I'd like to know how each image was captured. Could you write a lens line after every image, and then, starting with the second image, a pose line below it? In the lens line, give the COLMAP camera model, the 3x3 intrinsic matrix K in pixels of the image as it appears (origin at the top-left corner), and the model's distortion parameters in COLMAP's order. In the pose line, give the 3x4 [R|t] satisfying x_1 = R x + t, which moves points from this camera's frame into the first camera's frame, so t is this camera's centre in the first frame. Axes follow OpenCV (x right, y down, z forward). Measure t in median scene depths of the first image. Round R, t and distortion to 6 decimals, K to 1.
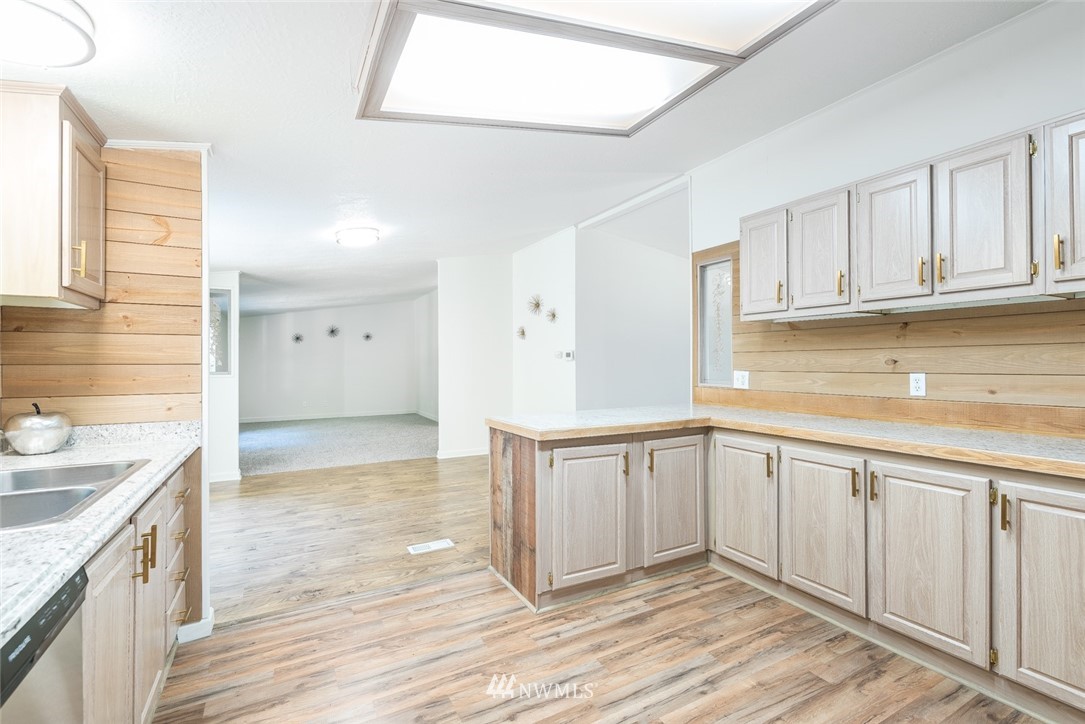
lens RADIAL K [[486.0, 0, 547.0], [0, 486.0, 359.9], [0, 0, 1]] dist [-0.000738, -0.000174]
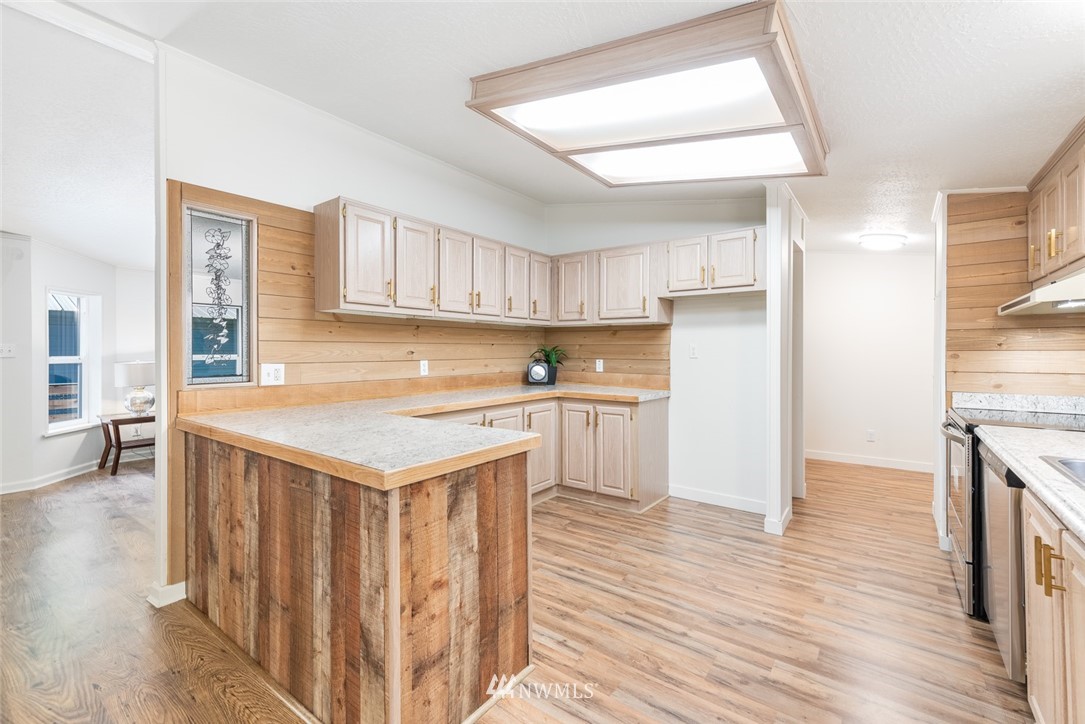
lens RADIAL K [[464.8, 0, 546.1], [0, 464.8, 352.7], [0, 0, 1]] dist [0.008405, 0.000003]
pose [[-0.416847, 0.003335, 0.908970, -0.674364], [-0.001546, 0.999989, -0.004378, 0.008975], [-0.908975, -0.003231, -0.416838, 1.206110]]
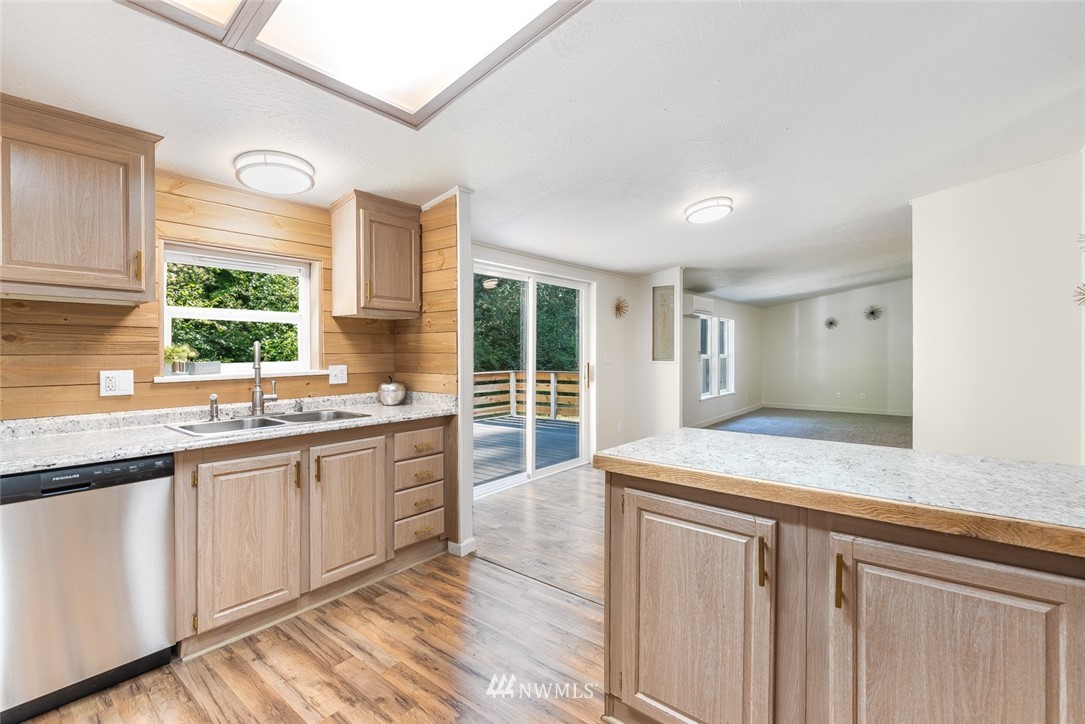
lens RADIAL K [[486.0, 0, 547.9], [0, 486.0, 356.1], [0, 0, 1]] dist [0.009142, 0.000138]
pose [[0.380337, 0.011937, -0.924771, 0.539507], [0.006920, 0.999852, 0.015752, -0.002246], [0.924822, -0.012390, 0.380199, 0.621302]]
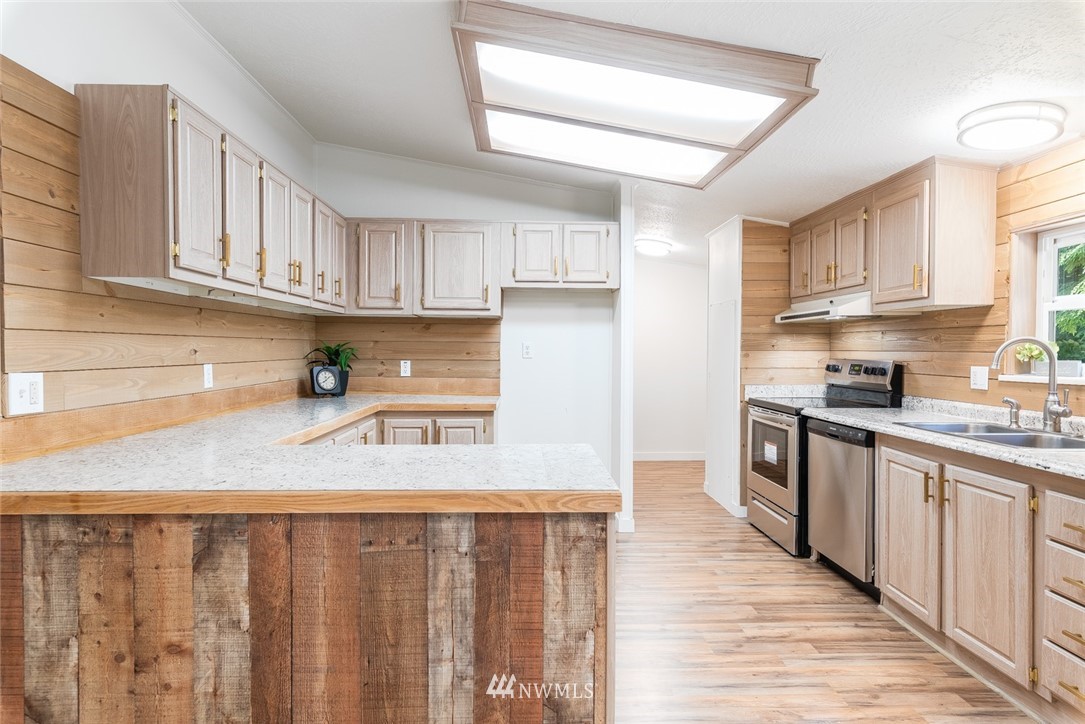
lens RADIAL K [[615.4, 0, 542.5], [0, 615.4, 362.0], [0, 0, 1]] dist [0.002834, -0.000030]
pose [[-0.891872, -0.005954, 0.452249, -0.339948], [-0.000177, 0.999918, 0.012814, 0.007902], [-0.452288, 0.011348, -0.891800, 1.699200]]
